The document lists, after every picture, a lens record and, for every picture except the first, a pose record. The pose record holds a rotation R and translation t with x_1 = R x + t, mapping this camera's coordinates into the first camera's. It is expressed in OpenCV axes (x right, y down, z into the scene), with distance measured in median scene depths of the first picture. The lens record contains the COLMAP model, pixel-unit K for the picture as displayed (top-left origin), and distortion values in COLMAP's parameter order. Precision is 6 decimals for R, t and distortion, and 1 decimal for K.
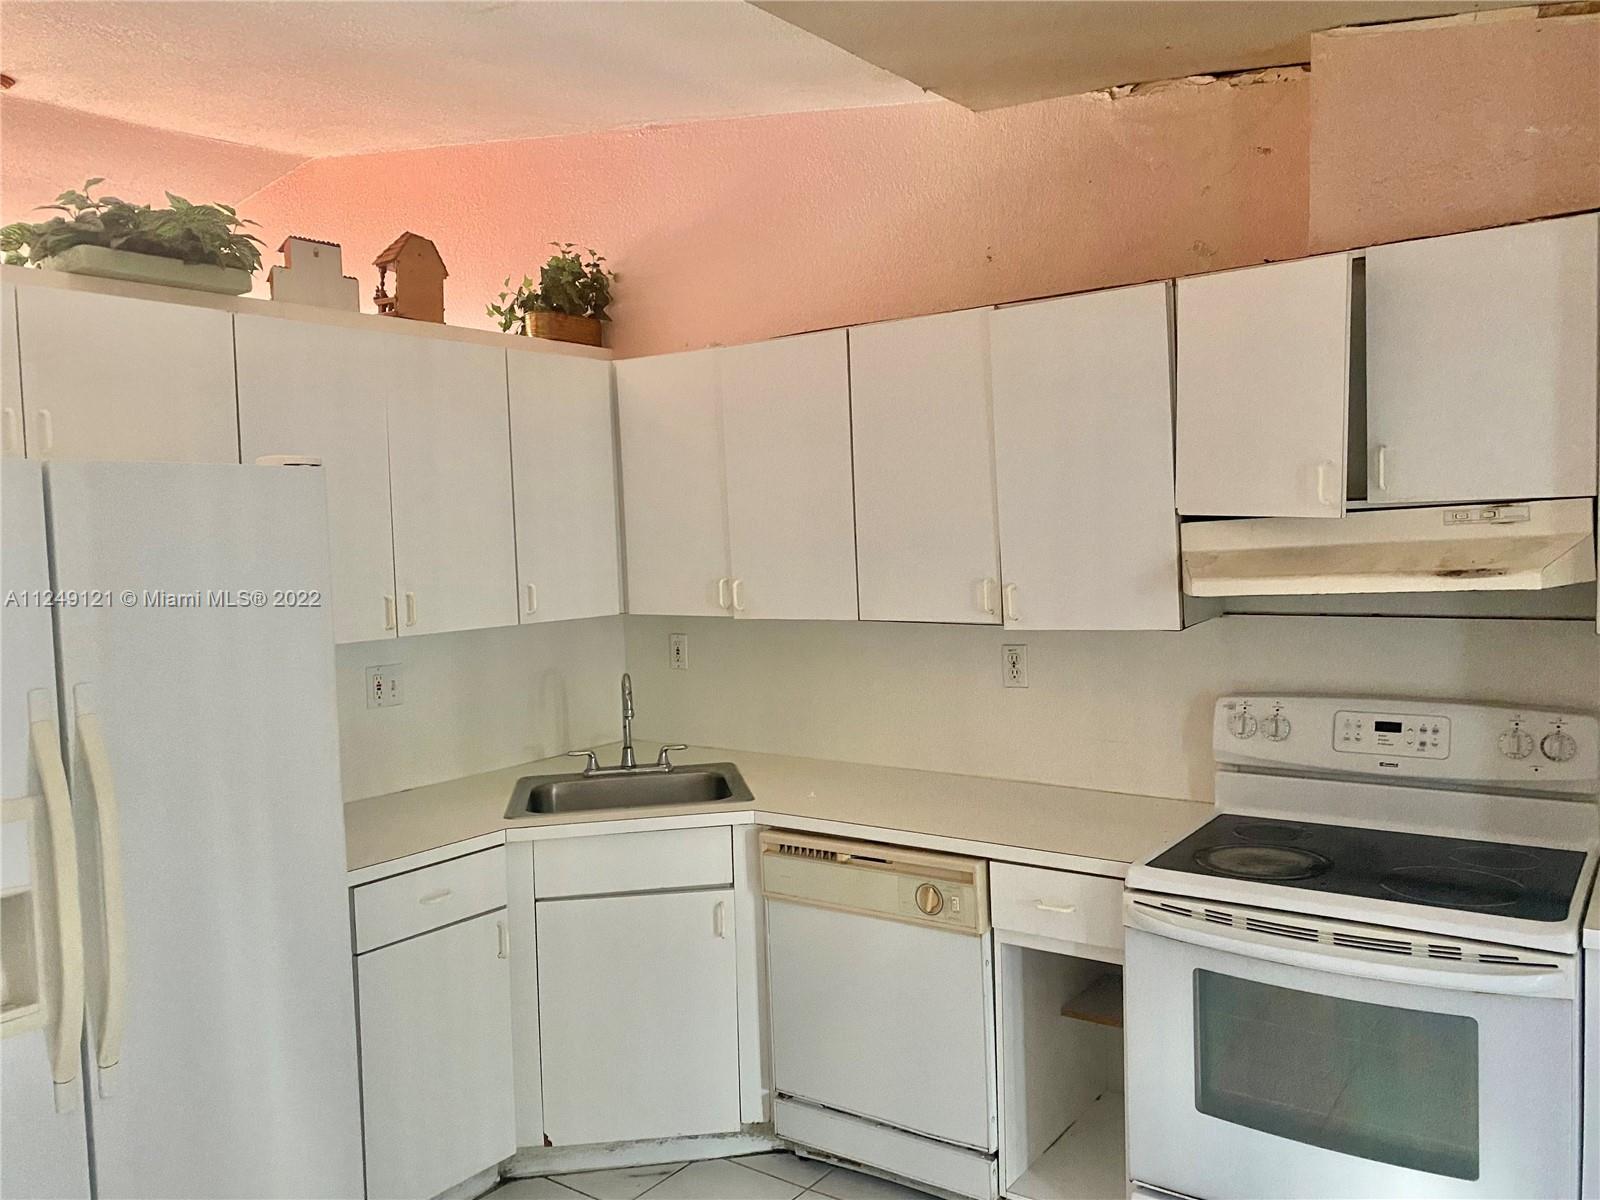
lens RADIAL K [[1233.9, 0, 800.5], [0, 1233.9, 606.8], [0, 0, 1]] dist [0.048401, -0.015416]
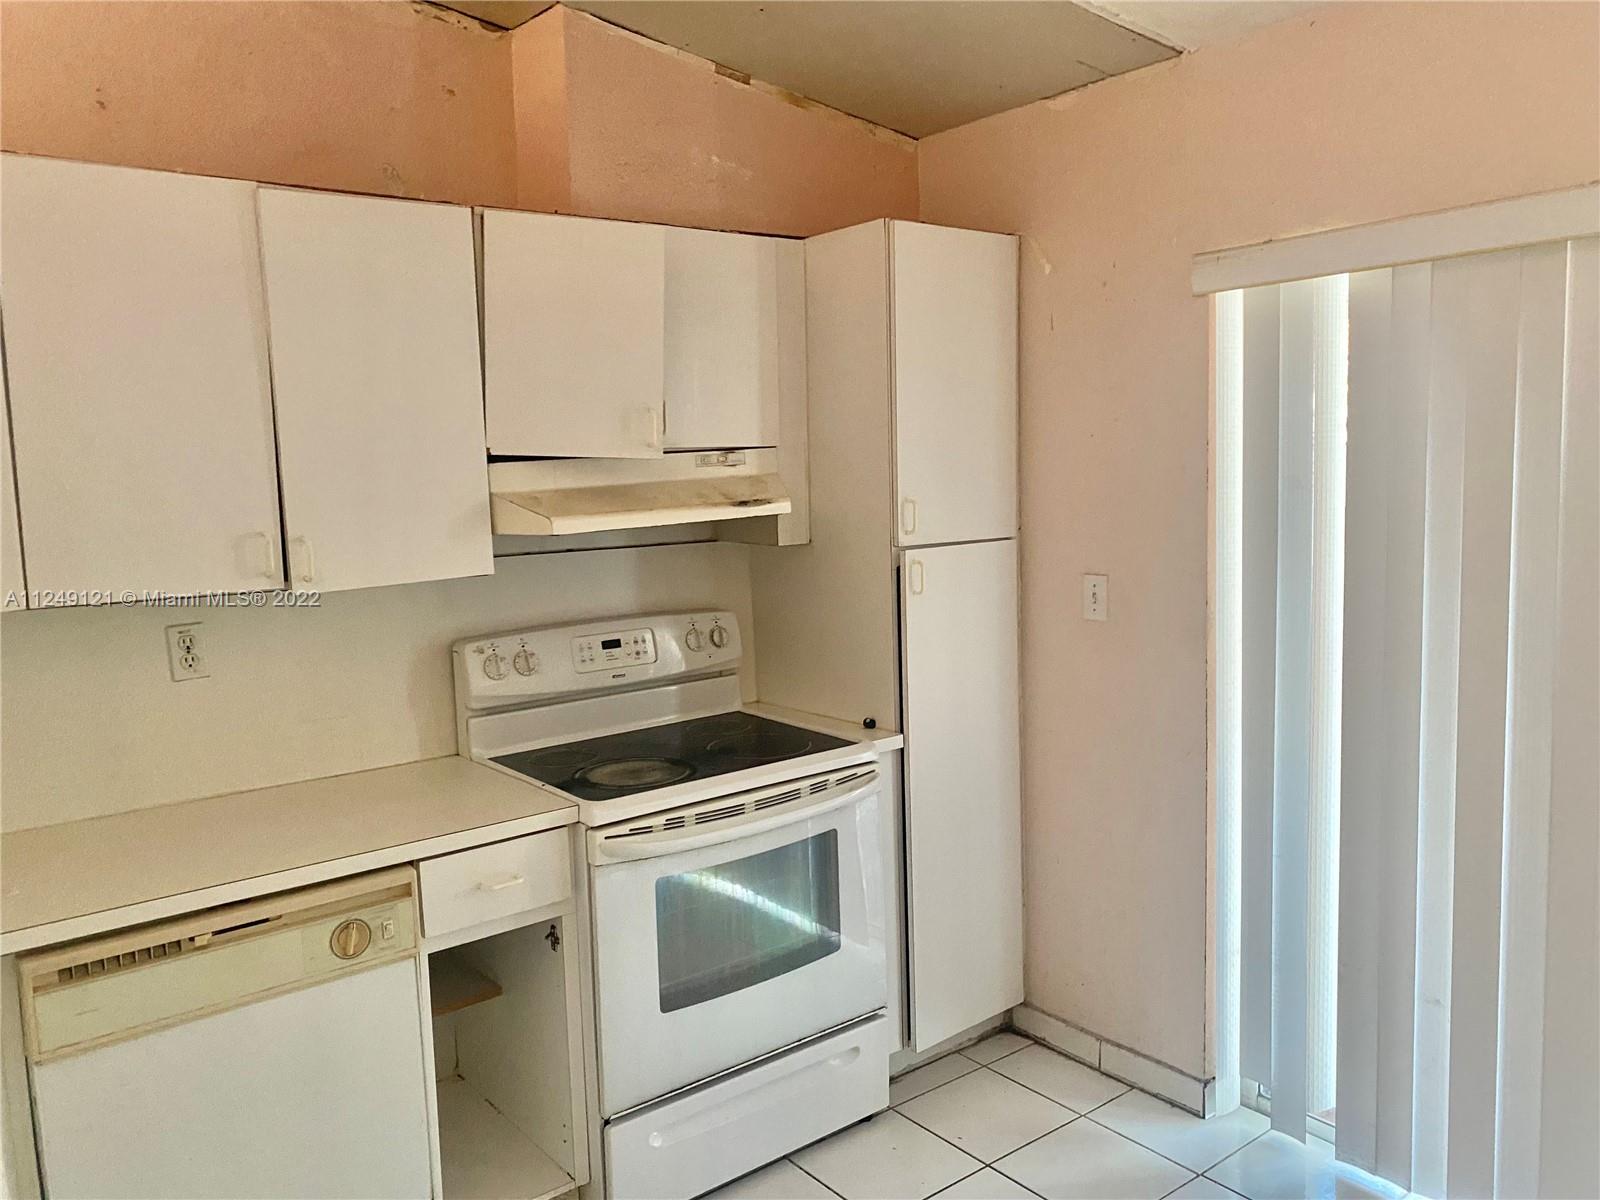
lens RADIAL K [[1233.9, 0, 801.4], [0, 1233.9, 588.9], [0, 0, 1]] dist [0.048401, -0.015416]
pose [[0.264269, -0.075917, 0.961457, -0.579936], [0.079134, 0.995243, 0.056834, -0.005656], [-0.961197, 0.061065, 0.269019, 0.521838]]
